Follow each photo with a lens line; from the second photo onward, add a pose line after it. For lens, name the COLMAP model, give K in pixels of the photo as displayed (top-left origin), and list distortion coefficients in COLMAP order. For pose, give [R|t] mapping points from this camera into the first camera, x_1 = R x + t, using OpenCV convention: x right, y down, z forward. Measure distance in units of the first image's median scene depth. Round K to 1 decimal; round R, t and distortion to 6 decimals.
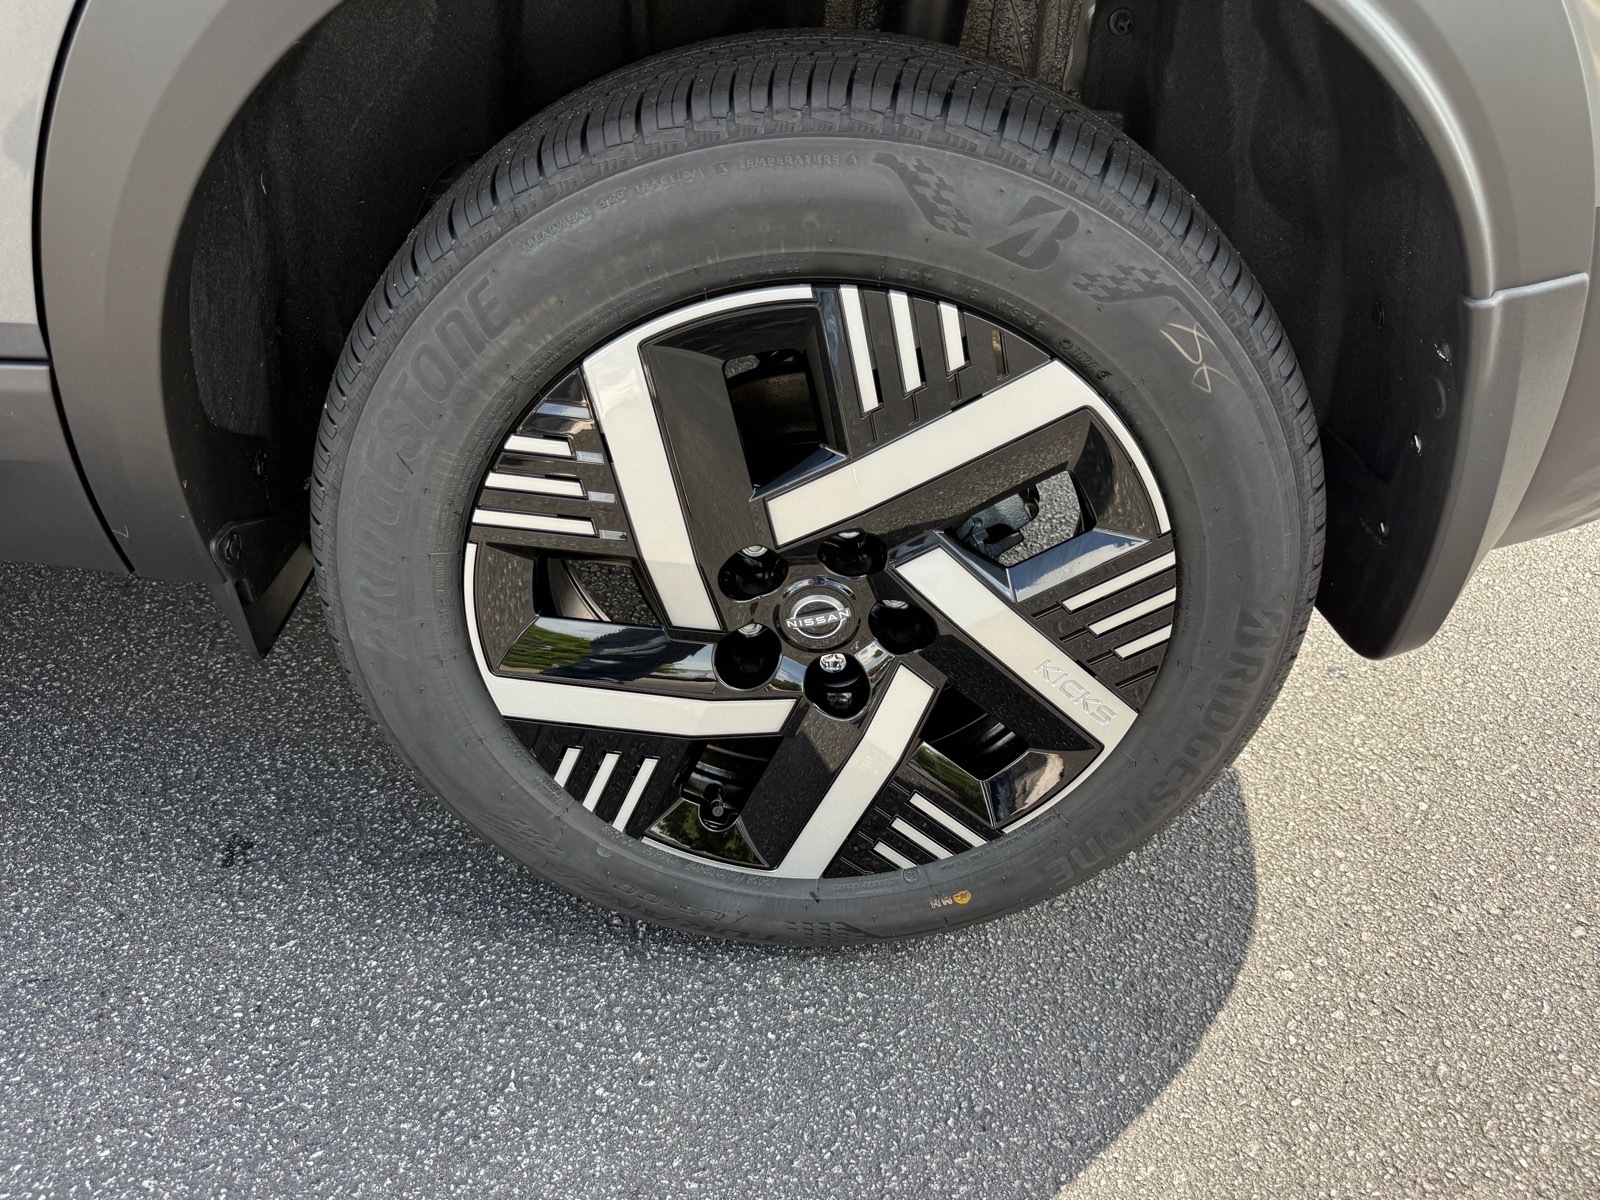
lens RADIAL K [[1209.4, 0, 800.0], [0, 1209.4, 600.0], [0, 0, 1]] dist [0.144374, -0.318722]
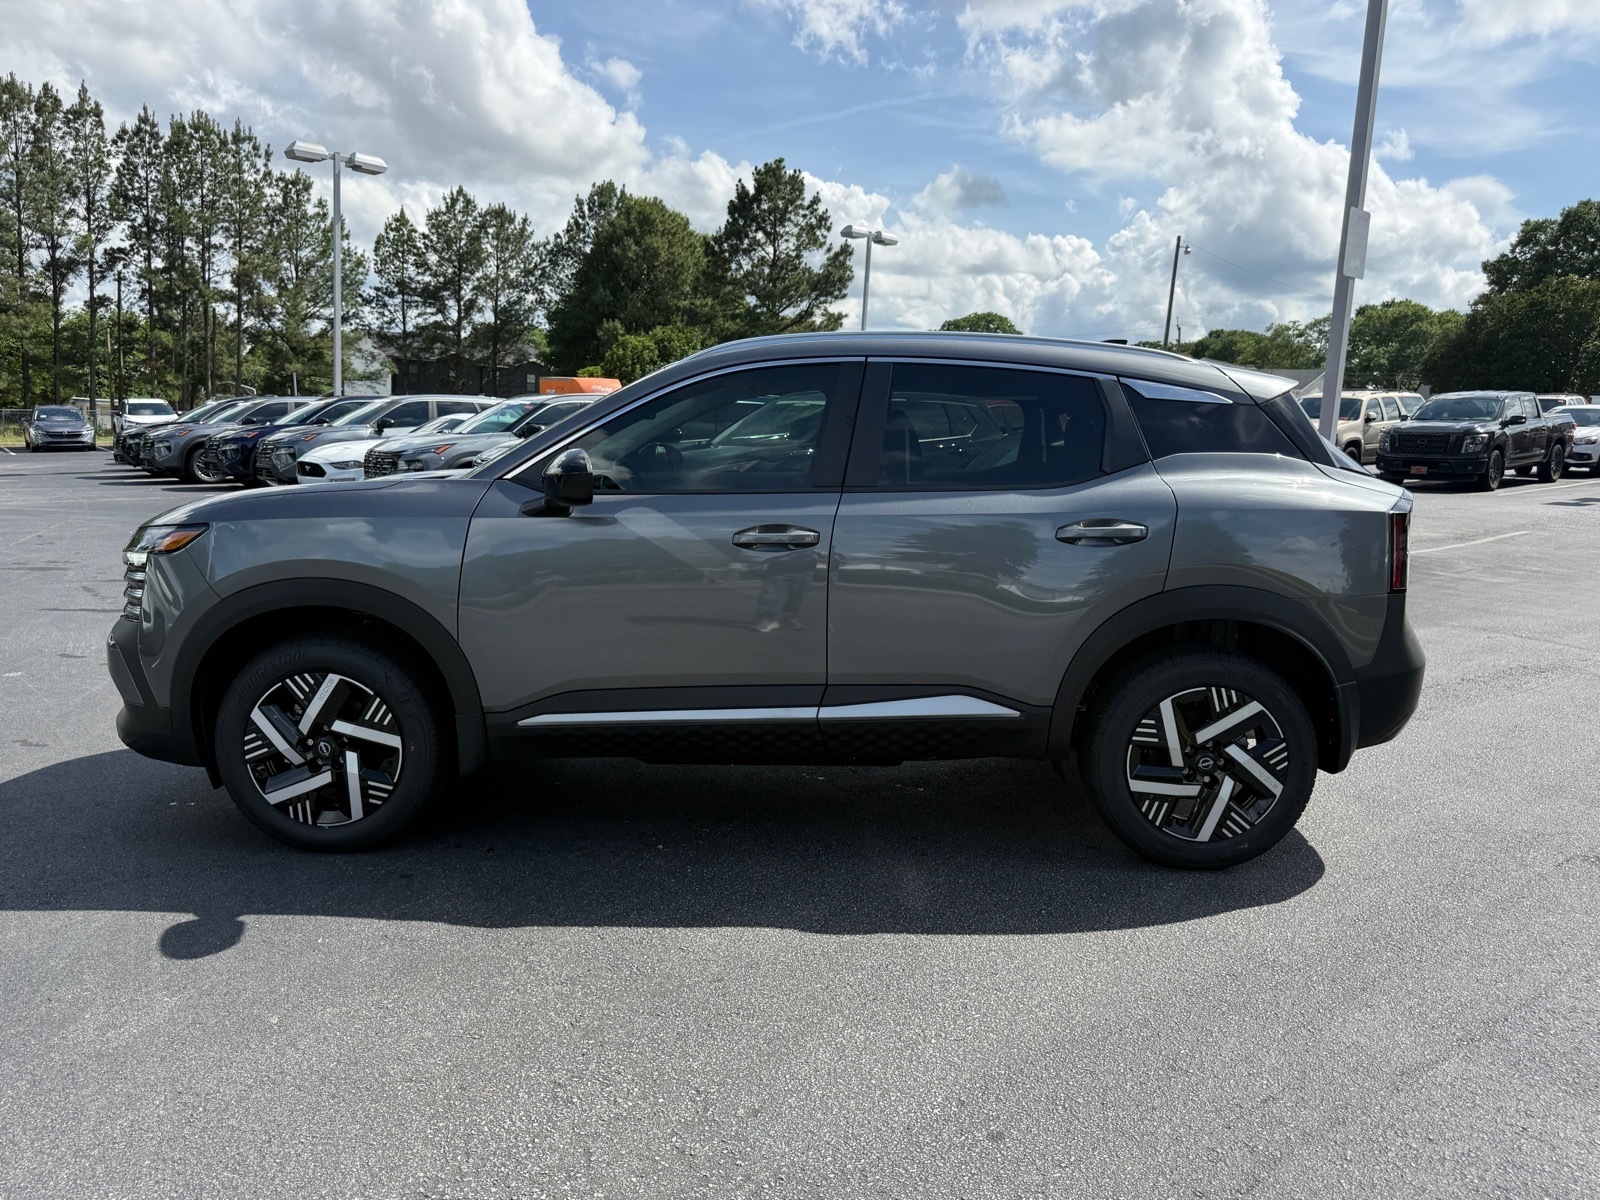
lens RADIAL K [[1191.1, 0, 800.0], [0, 1191.1, 600.0], [0, 0, 1]] dist [0.003832, -0.024740]
pose [[0.999475, -0.026629, -0.018451, -1.422191], [0.015626, 0.895158, -0.445475, 1.446713], [0.028379, 0.444953, 0.895104, -3.303462]]
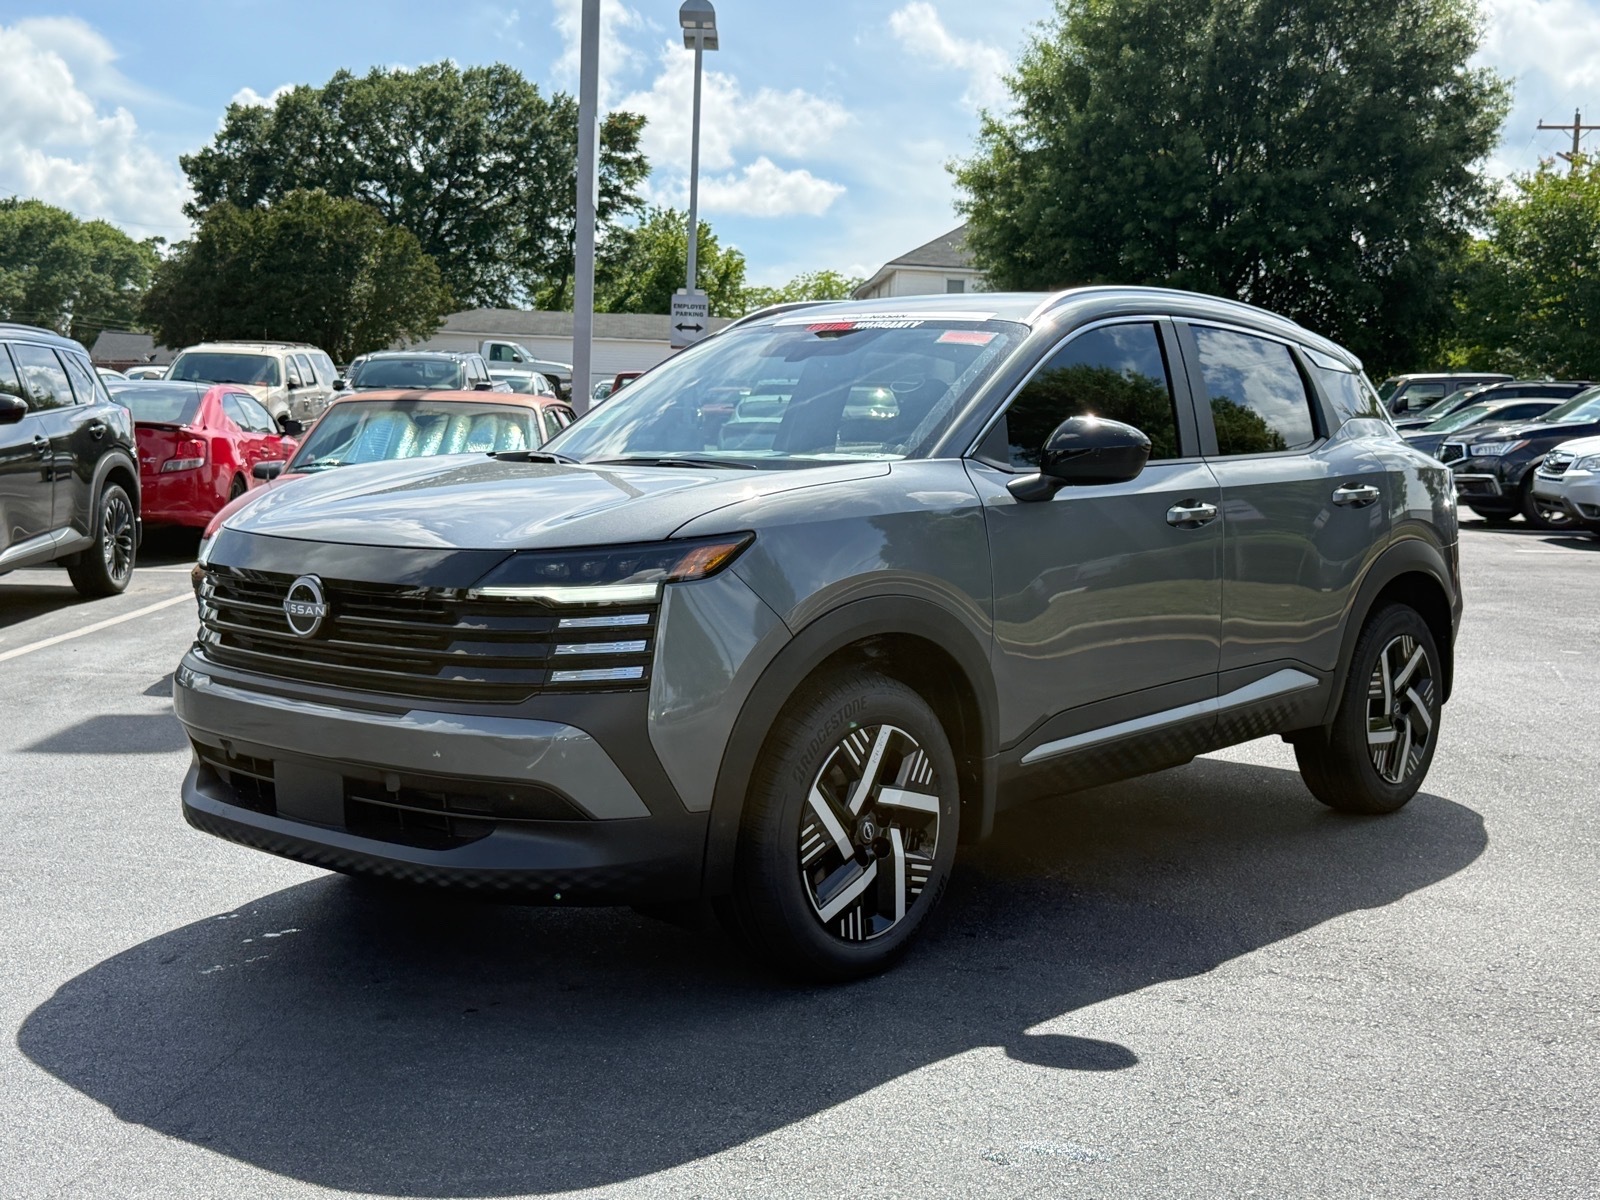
lens RADIAL K [[1911.4, 0, 800.0], [0, 1911.4, 600.0], [0, 0, 1]] dist [0.187667, -0.437319]
pose [[0.659831, -0.101280, 0.744557, -7.411553], [0.438227, 0.856781, -0.271813, 0.712483], [-0.610394, 0.505636, 0.609715, -2.490400]]
